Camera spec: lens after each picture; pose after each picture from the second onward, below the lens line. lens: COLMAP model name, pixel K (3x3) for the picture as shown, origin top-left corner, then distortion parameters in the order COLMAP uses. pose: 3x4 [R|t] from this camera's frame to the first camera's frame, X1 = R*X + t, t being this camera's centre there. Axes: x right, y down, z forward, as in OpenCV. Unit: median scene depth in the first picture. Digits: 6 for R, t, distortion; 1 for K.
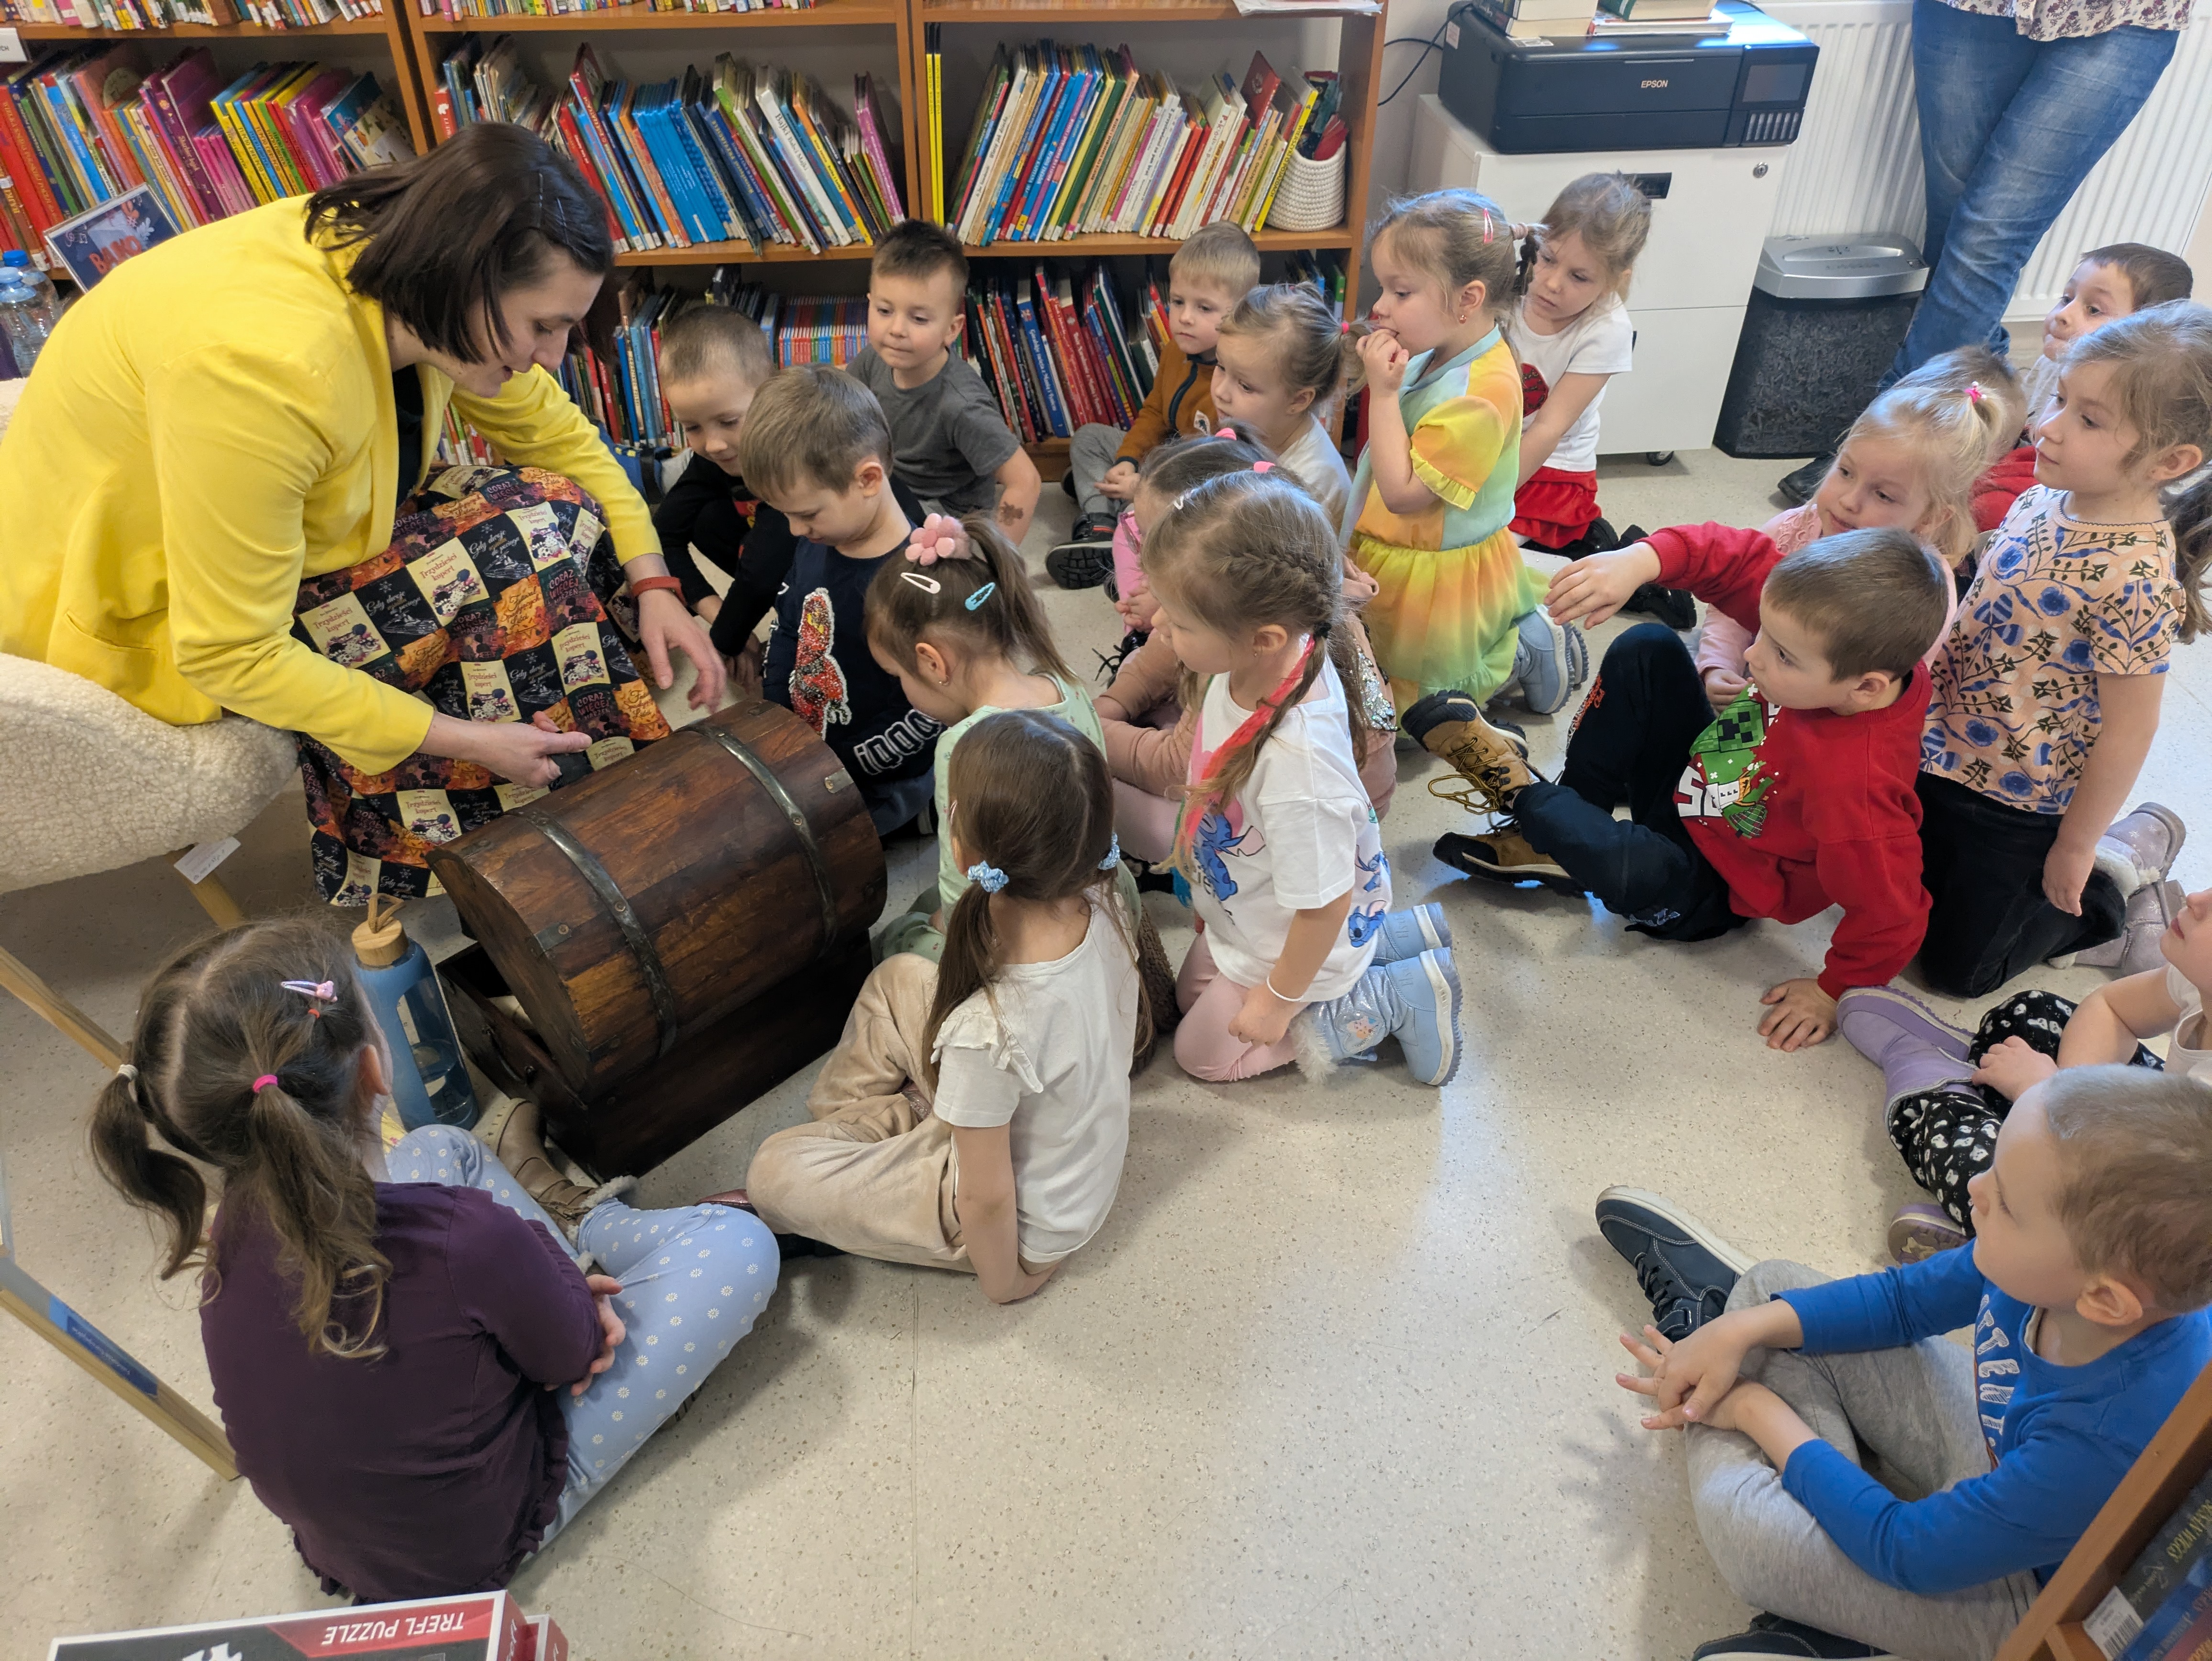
lens RADIAL K [[1607.6, 0, 1097.8], [0, 1607.6, 805.7], [0, 0, 1]] dist [0.039616, -0.038893]
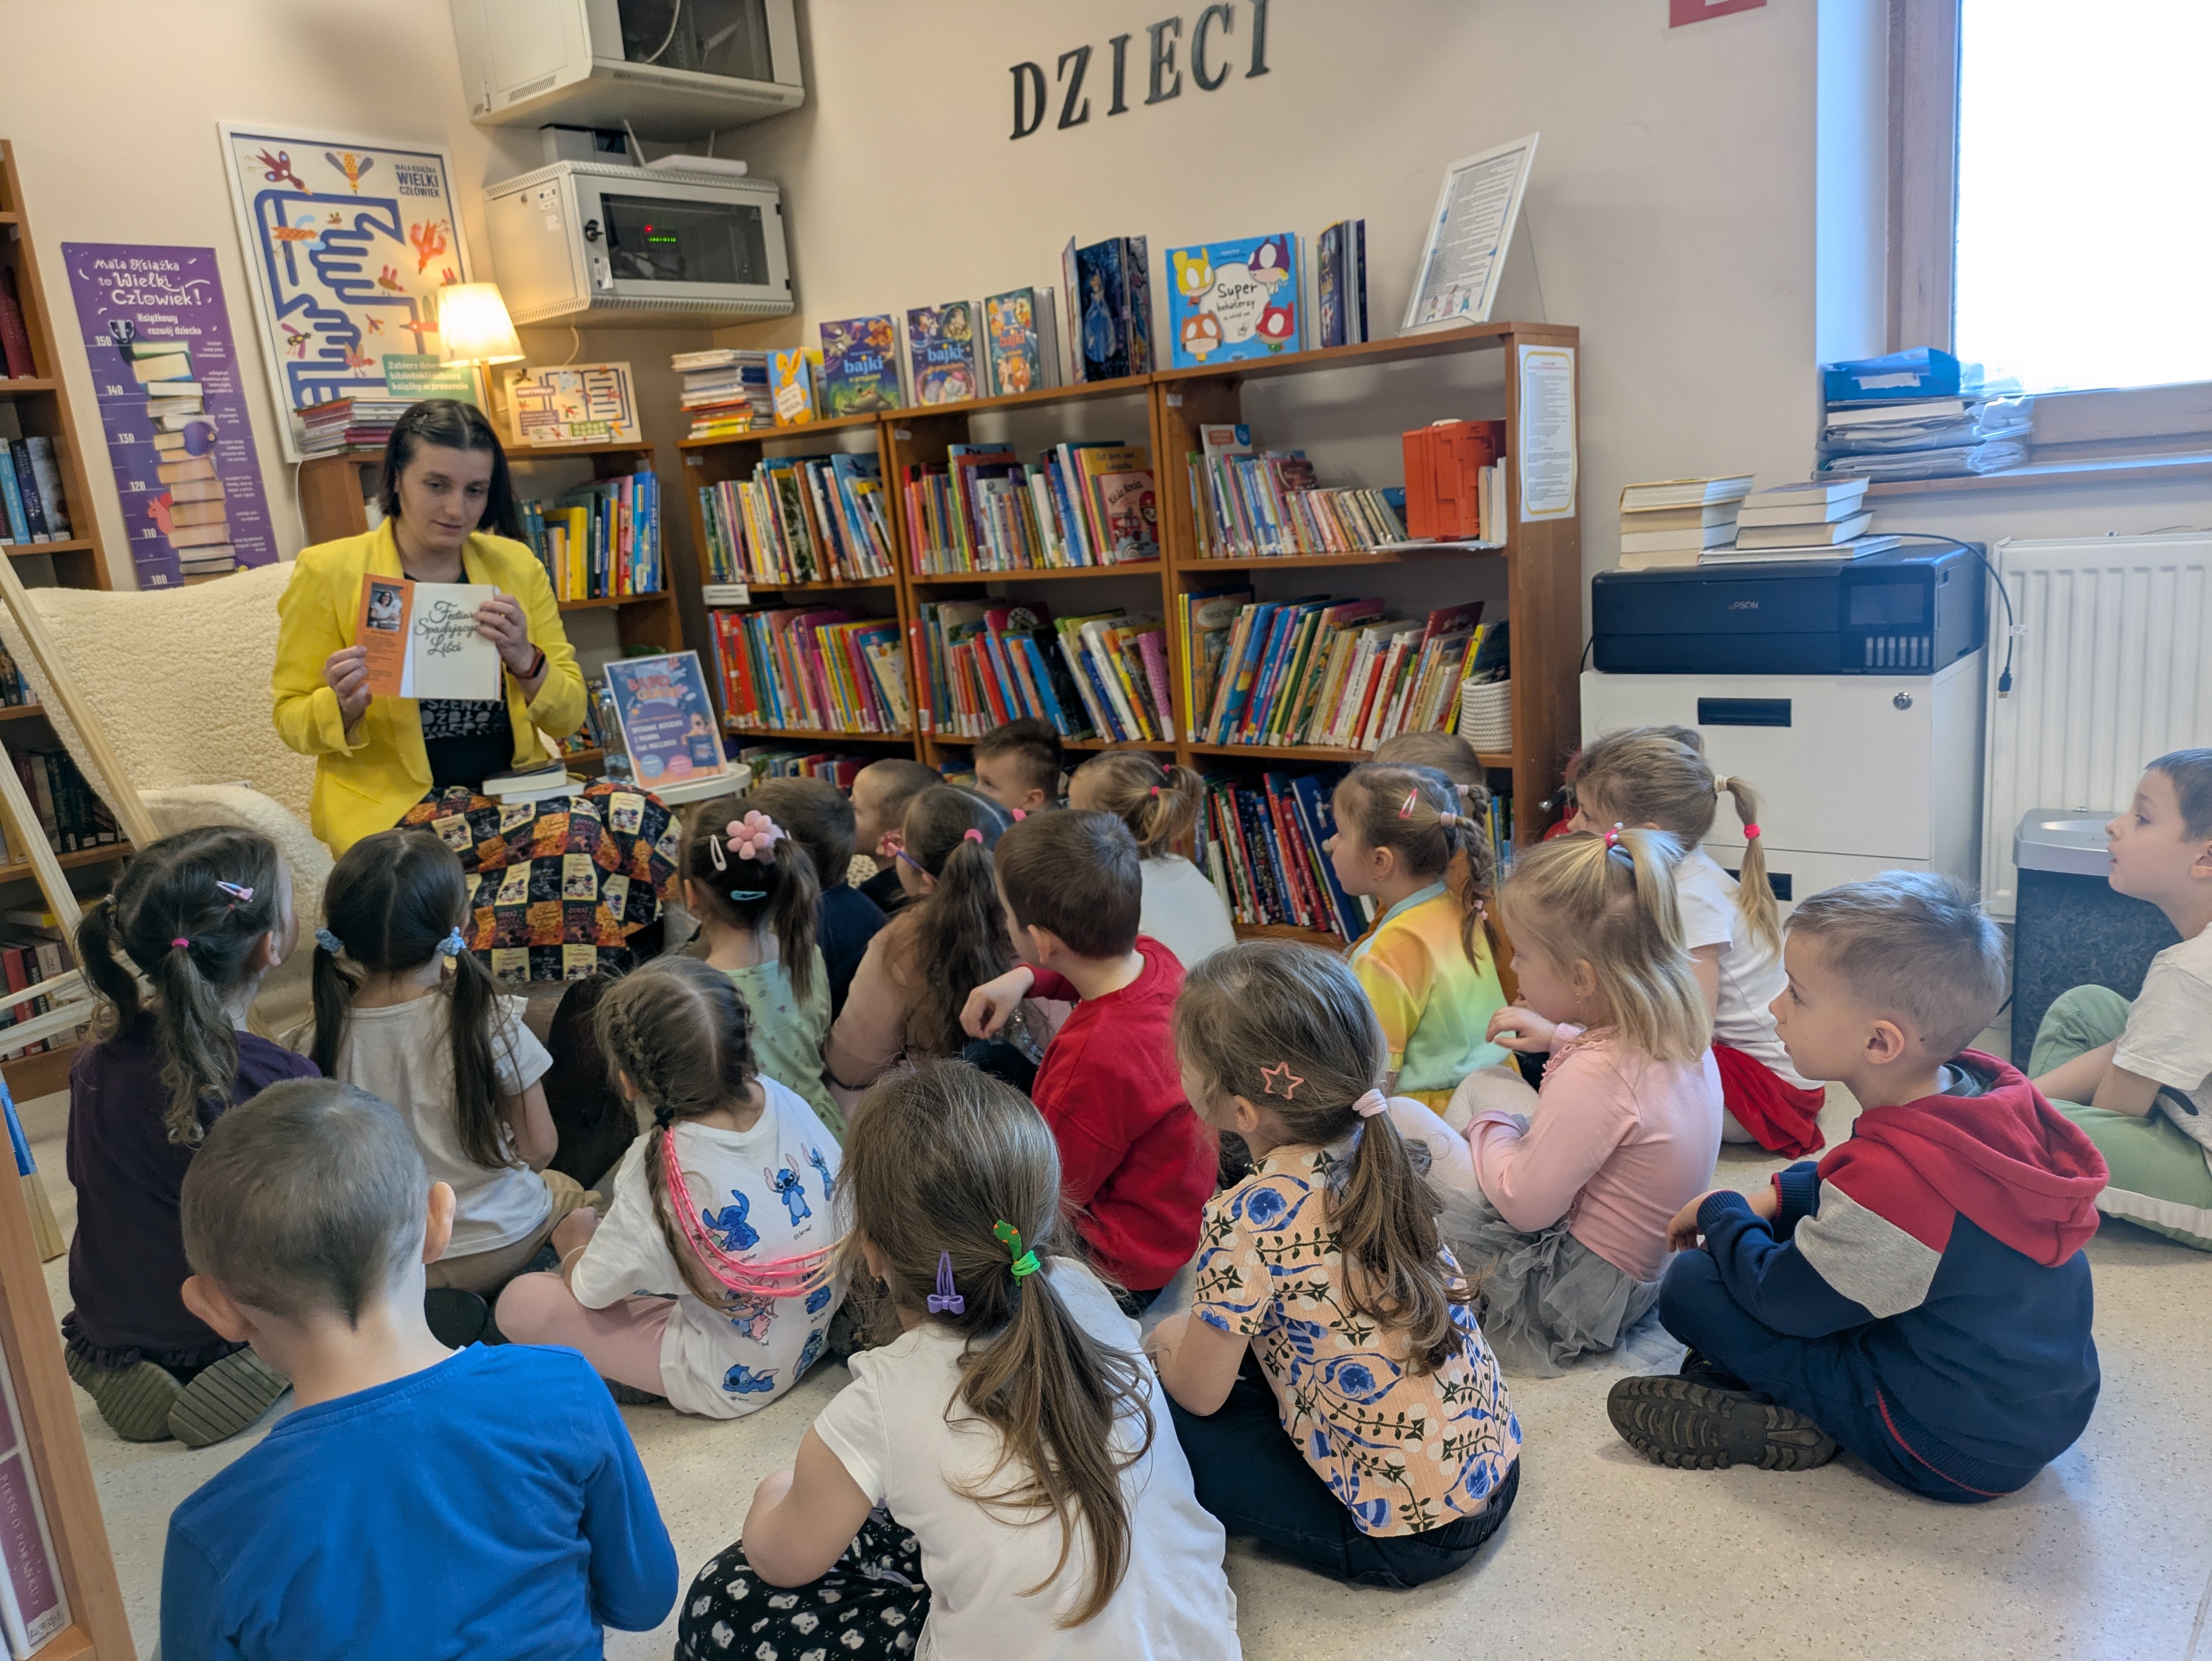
lens RADIAL K [[1701.3, 0, 1108.4], [0, 1701.3, 875.4], [0, 0, 1]] dist [0.053296, -0.035767]
pose [[0.699941, 0.094452, -0.707927, 0.775685], [-0.370231, 0.895621, -0.246561, 0.074907], [0.610746, 0.434675, 0.661851, 0.176142]]
